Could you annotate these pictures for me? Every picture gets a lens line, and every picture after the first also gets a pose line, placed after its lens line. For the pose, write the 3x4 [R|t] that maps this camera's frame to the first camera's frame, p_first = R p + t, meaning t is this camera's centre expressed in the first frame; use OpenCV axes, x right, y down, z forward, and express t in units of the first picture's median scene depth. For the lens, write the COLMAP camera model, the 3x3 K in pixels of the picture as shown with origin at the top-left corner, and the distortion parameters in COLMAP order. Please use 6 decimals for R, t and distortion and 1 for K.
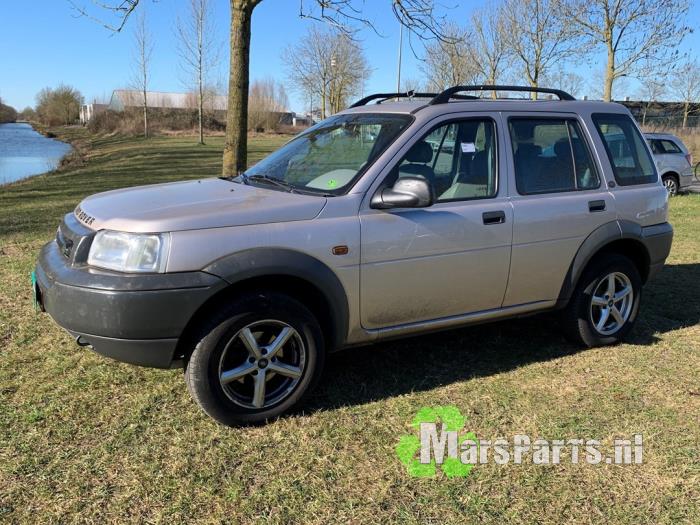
lens RADIAL K [[615.9, 0, 350.0], [0, 615.9, 262.5], [0, 0, 1]] dist [0.022340, 0.006250]
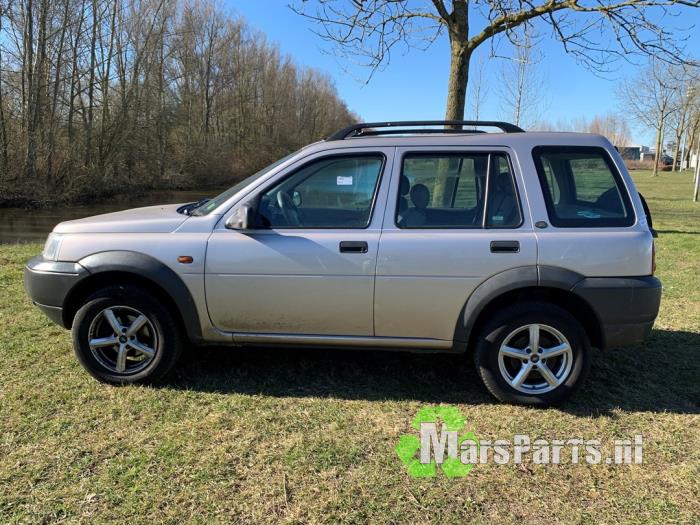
lens RADIAL K [[584.0, 0, 350.0], [0, 584.0, 262.5], [0, 0, 1]] dist [0.024900, -0.005627]
pose [[0.830349, 0.093342, -0.549371, 0.736878], [-0.119305, 0.992789, -0.011642, -0.033108], [0.544323, 0.075209, 0.835497, 0.163934]]
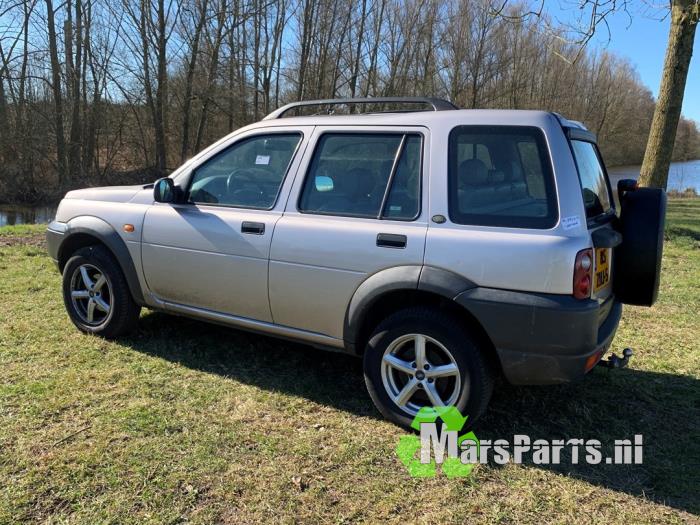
lens RADIAL K [[615.9, 0, 350.0], [0, 615.9, 262.5], [0, 0, 1]] dist [0.022340, 0.006250]
pose [[0.494193, 0.165791, -0.853397, 1.132211], [-0.213442, 0.974740, 0.065763, -0.112761], [0.842743, 0.149651, 0.517096, 0.587436]]
